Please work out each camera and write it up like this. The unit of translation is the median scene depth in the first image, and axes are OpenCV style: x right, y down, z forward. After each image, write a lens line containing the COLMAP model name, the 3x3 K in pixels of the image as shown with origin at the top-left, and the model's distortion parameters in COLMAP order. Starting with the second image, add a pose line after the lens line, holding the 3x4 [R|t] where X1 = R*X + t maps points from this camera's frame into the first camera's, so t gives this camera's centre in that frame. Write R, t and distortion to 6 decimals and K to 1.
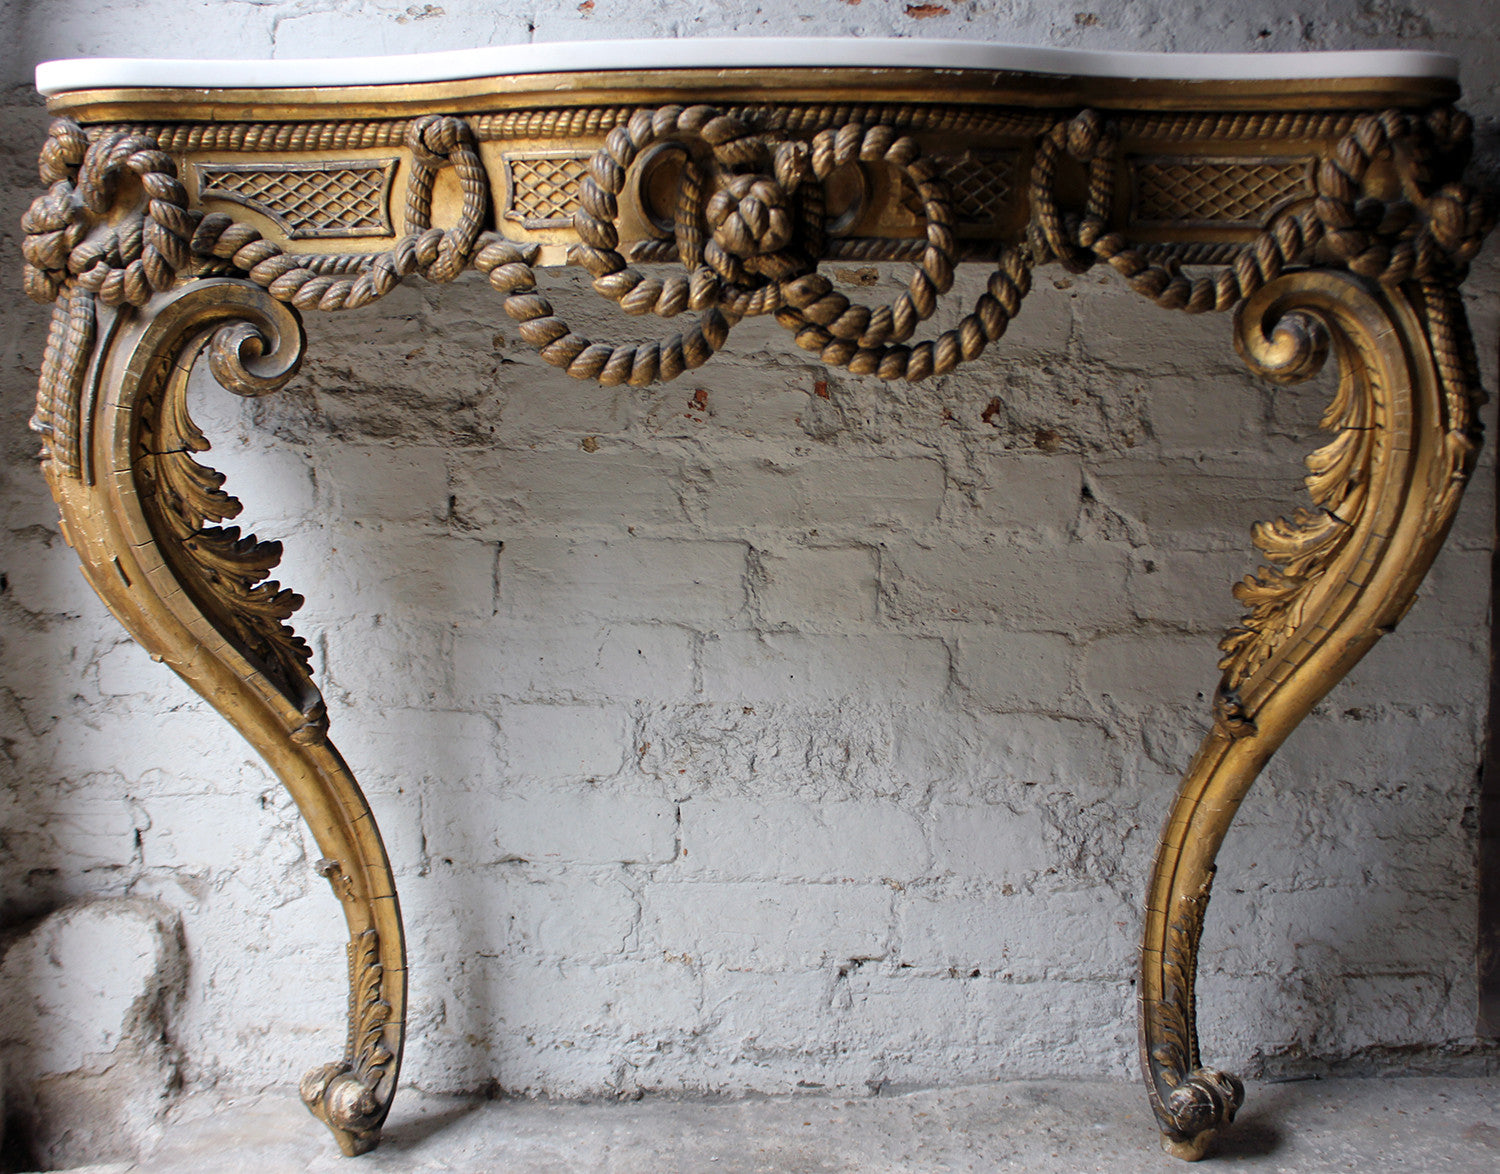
lens RADIAL K [[1895.1, 0, 794.7], [0, 1895.1, 565.5], [0, 0, 1]] dist [-0.097204, 0.000000]
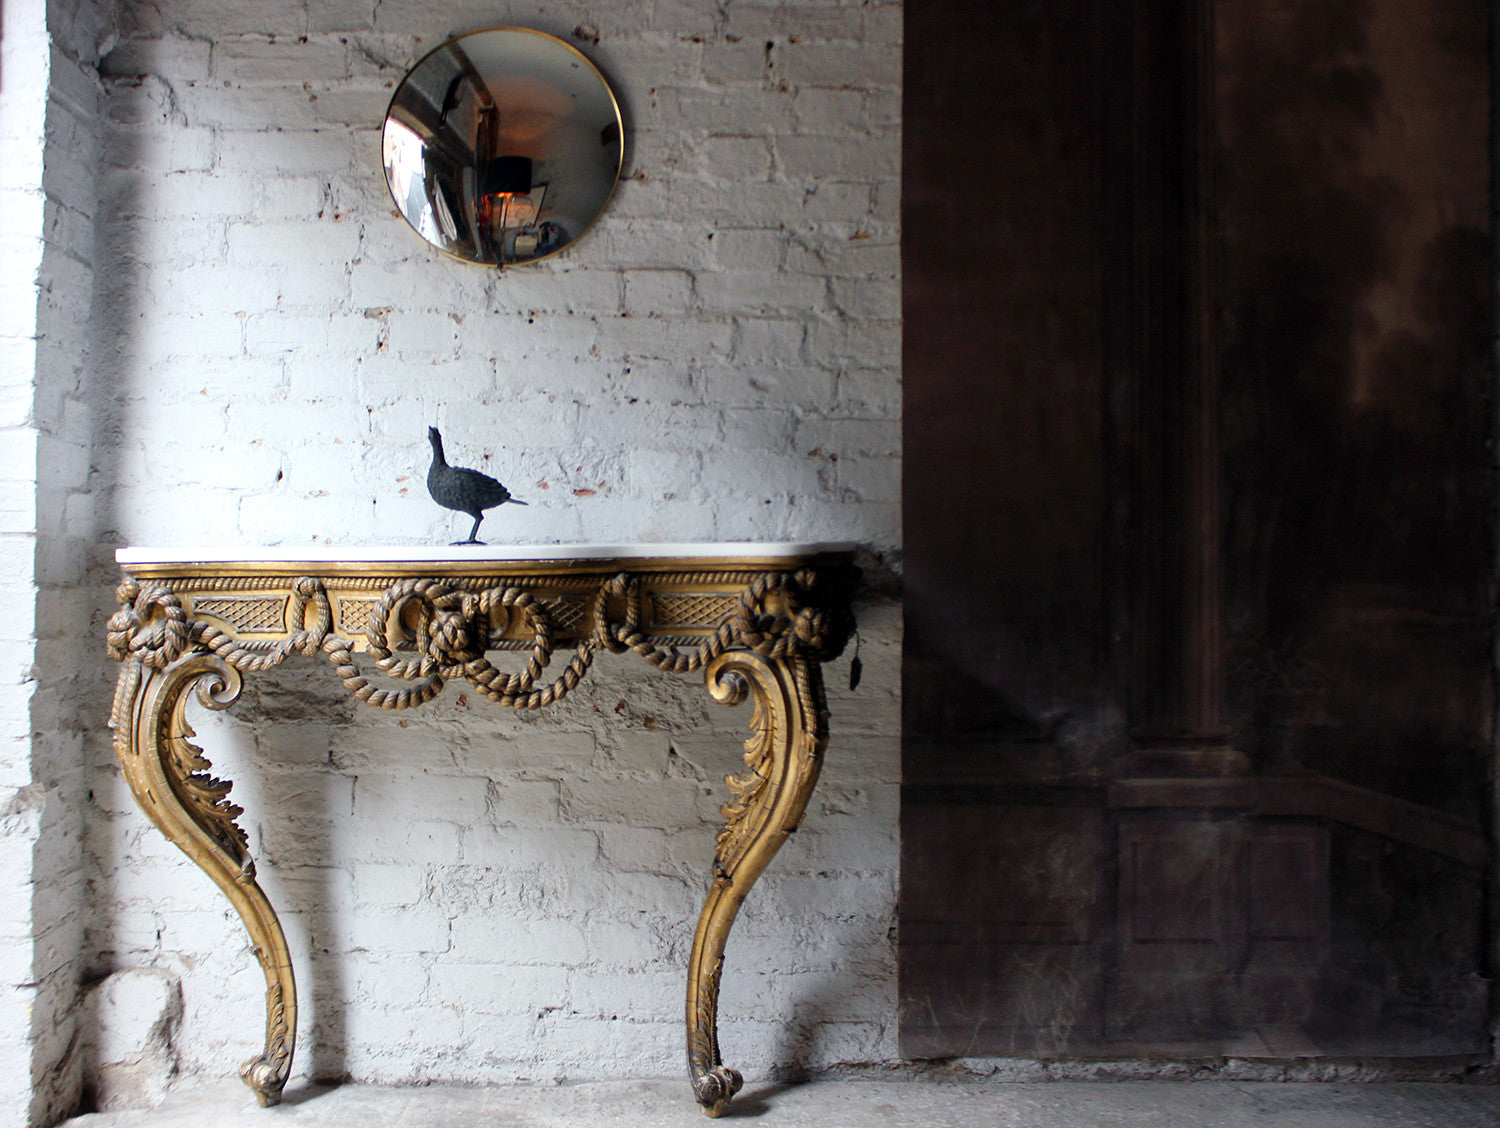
lens RADIAL K [[1635.7, 0, 717.1], [0, 1635.7, 560.8], [0, 0, 1]] dist [-0.122539, 0.000000]
pose [[0.999720, 0.001057, -0.023656, 0.279328], [-0.003572, 0.994302, -0.106541, -0.064130], [0.023408, 0.106596, 0.994027, -0.703881]]
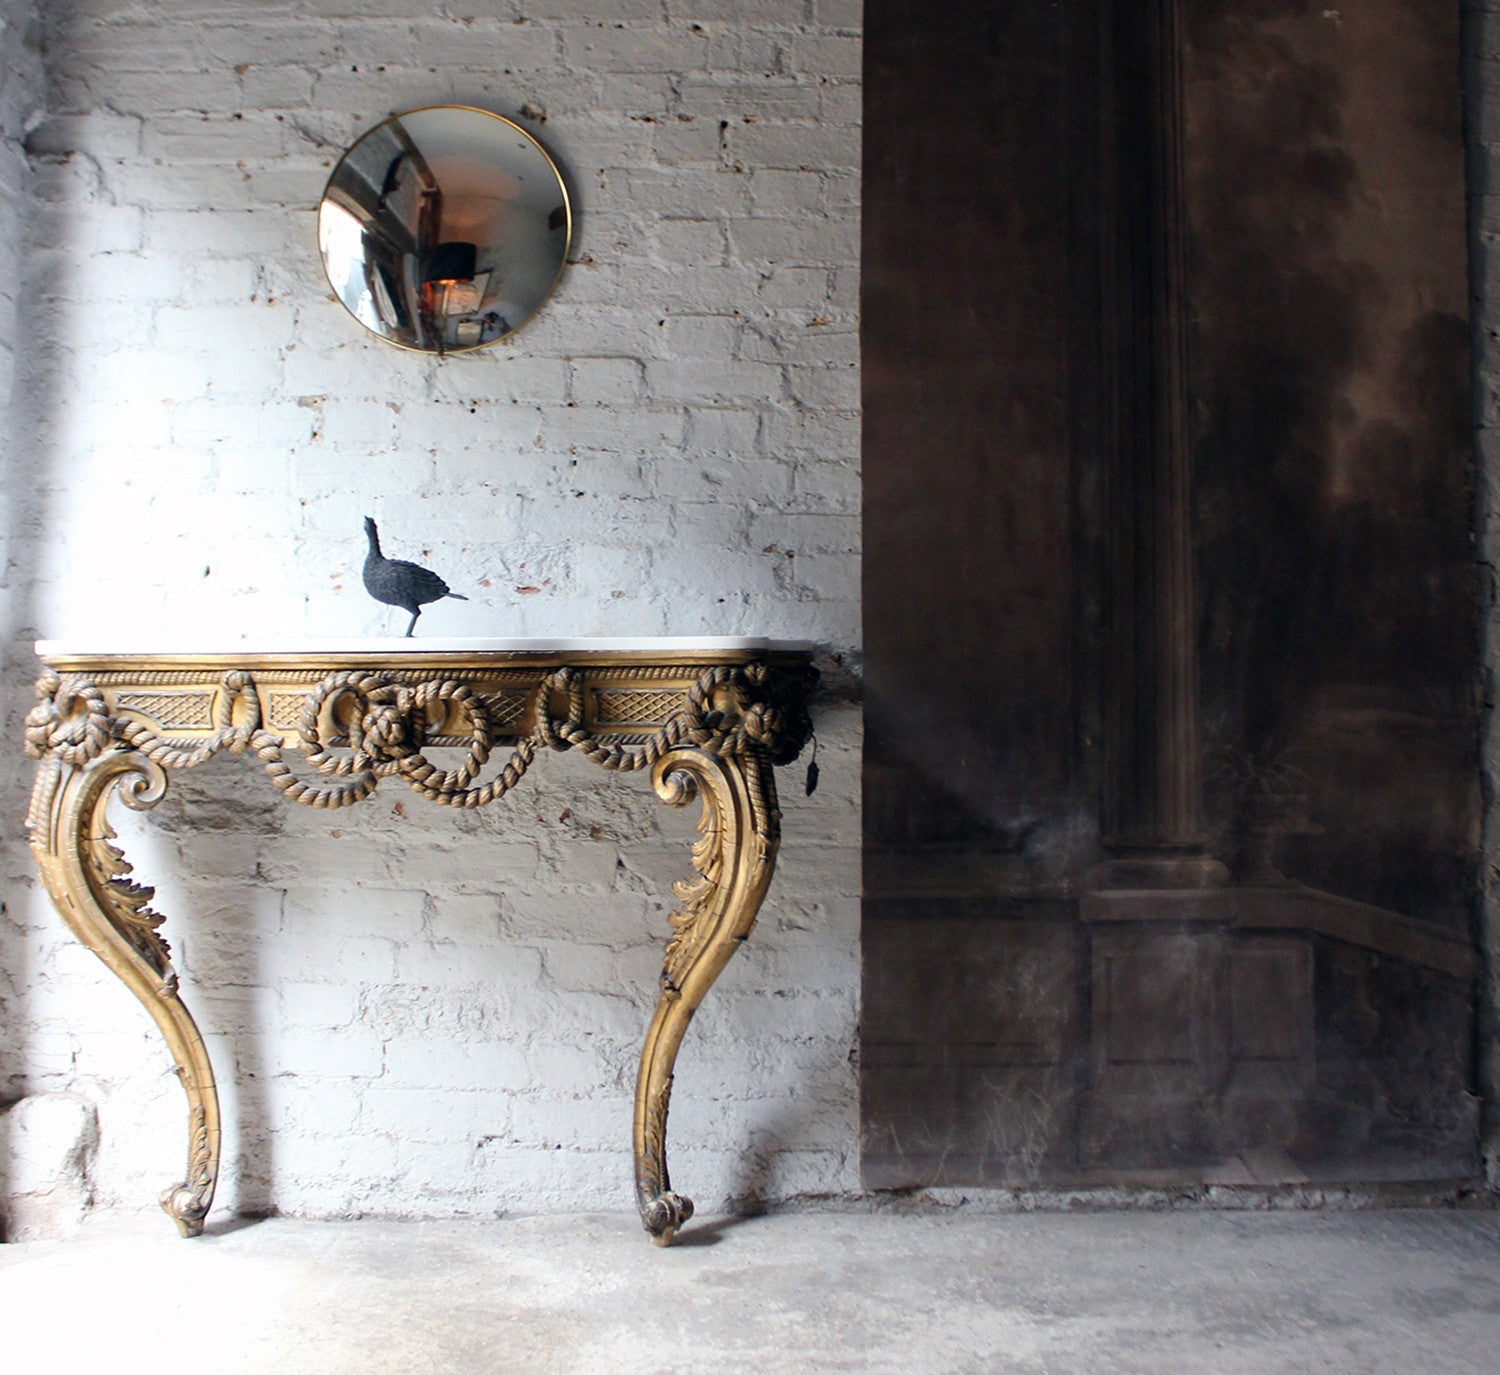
lens RADIAL K [[1859.7, 0, 741.8], [0, 1859.7, 642.1], [0, 0, 1]] dist [-0.148220, 0.000000]
pose [[0.999999, 0.001042, 0.000383, 0.315154], [-0.000975, 0.989086, -0.147336, 0.013509], [-0.000532, 0.147336, 0.989086, -0.845936]]
